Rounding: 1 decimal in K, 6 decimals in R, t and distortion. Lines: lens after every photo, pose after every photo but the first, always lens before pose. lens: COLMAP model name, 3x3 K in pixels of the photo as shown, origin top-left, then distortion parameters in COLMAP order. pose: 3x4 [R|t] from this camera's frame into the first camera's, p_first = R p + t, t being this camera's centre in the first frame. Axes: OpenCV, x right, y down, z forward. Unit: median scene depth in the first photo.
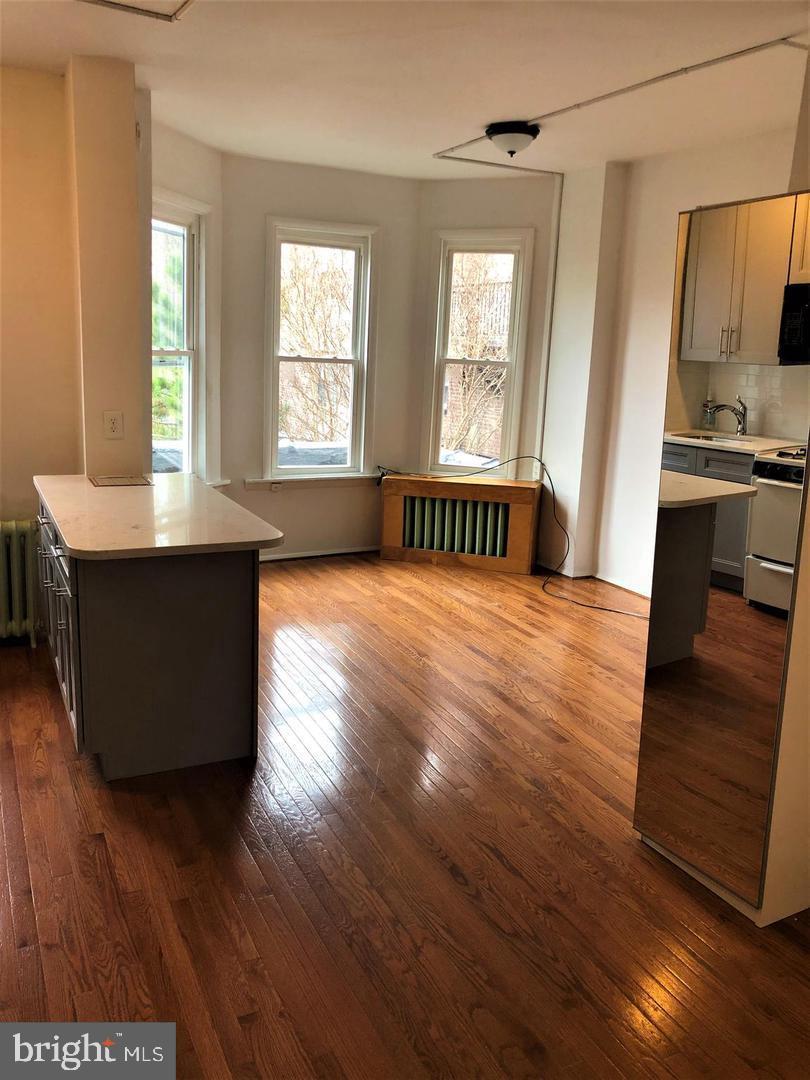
lens RADIAL K [[895.0, 0, 401.9], [0, 895.0, 562.2], [0, 0, 1]] dist [0.130120, -0.395713]
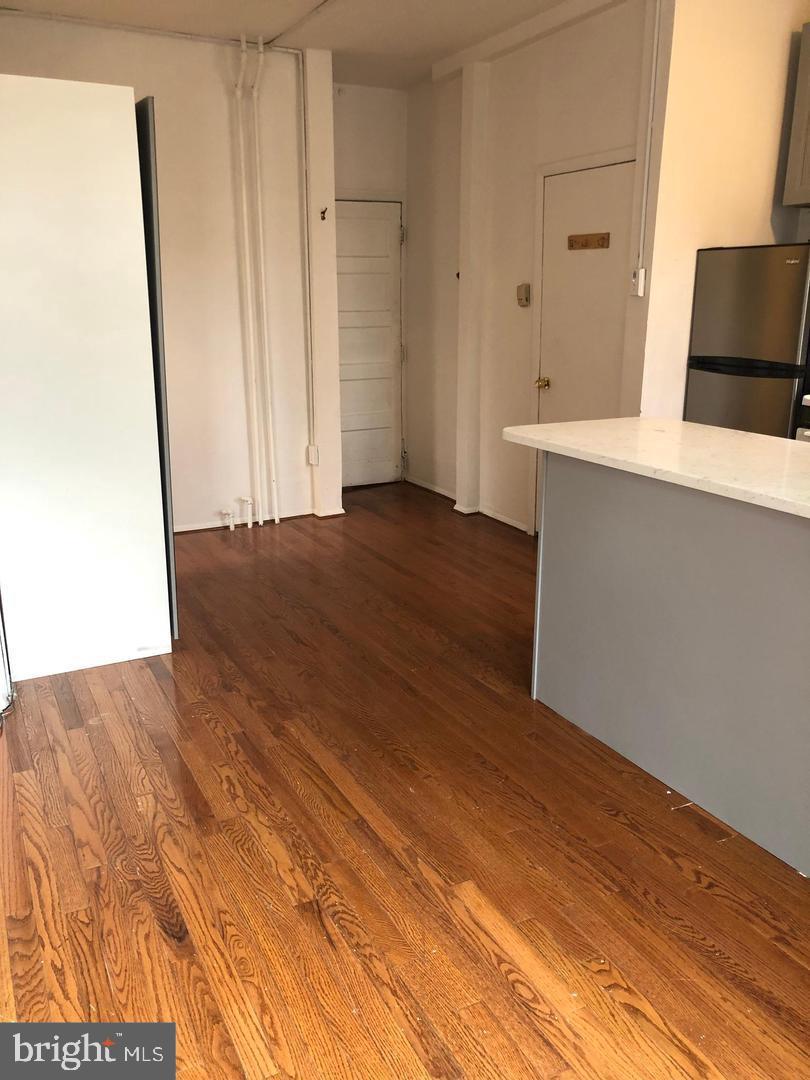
lens RADIAL K [[858.2, 0, 405.0], [0, 858.2, 540.0], [0, 0, 1]] dist [0.008319, -0.004939]
pose [[-0.999085, -0.032994, -0.027230, -0.003564], [-0.042131, 0.869229, 0.492611, -0.196322], [0.007416, 0.493308, -0.869823, 0.967849]]
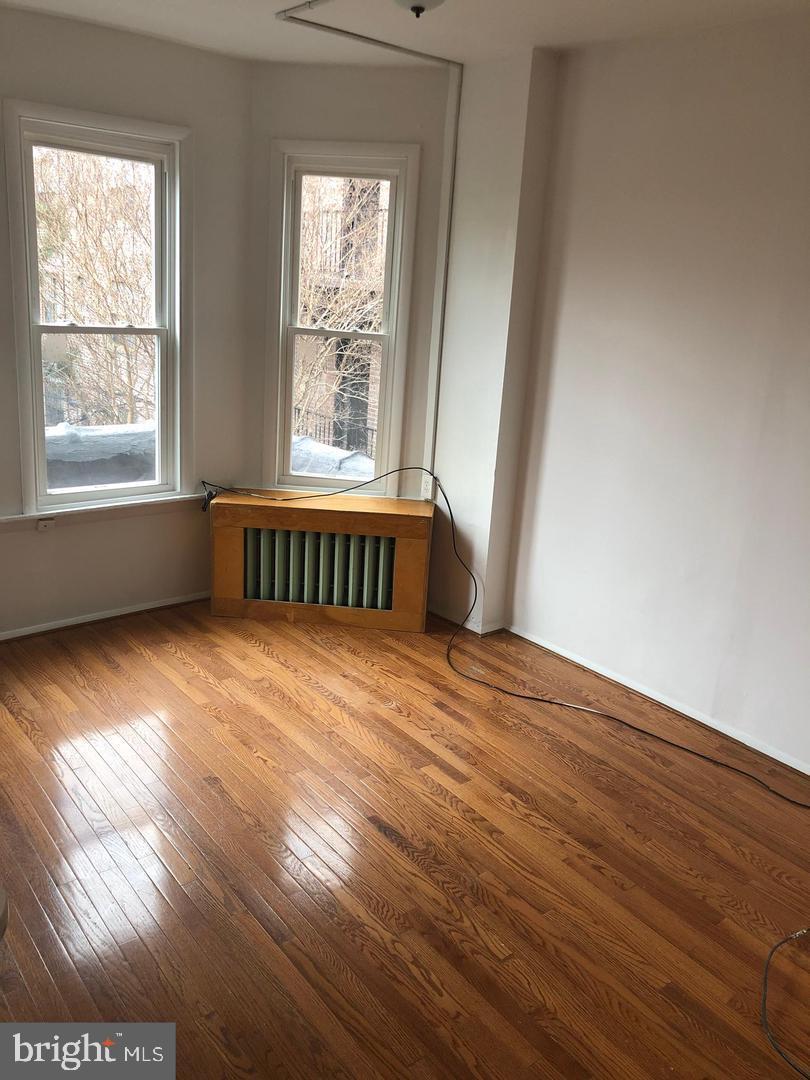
lens RADIAL K [[858.2, 0, 405.0], [0, 858.2, 540.0], [0, 0, 1]] dist [0.008319, -0.004939]
pose [[0.975762, -0.039410, 0.215256, -0.019502], [0.023980, 0.996983, 0.073830, -0.113115], [-0.217516, -0.066878, 0.973763, 0.331806]]
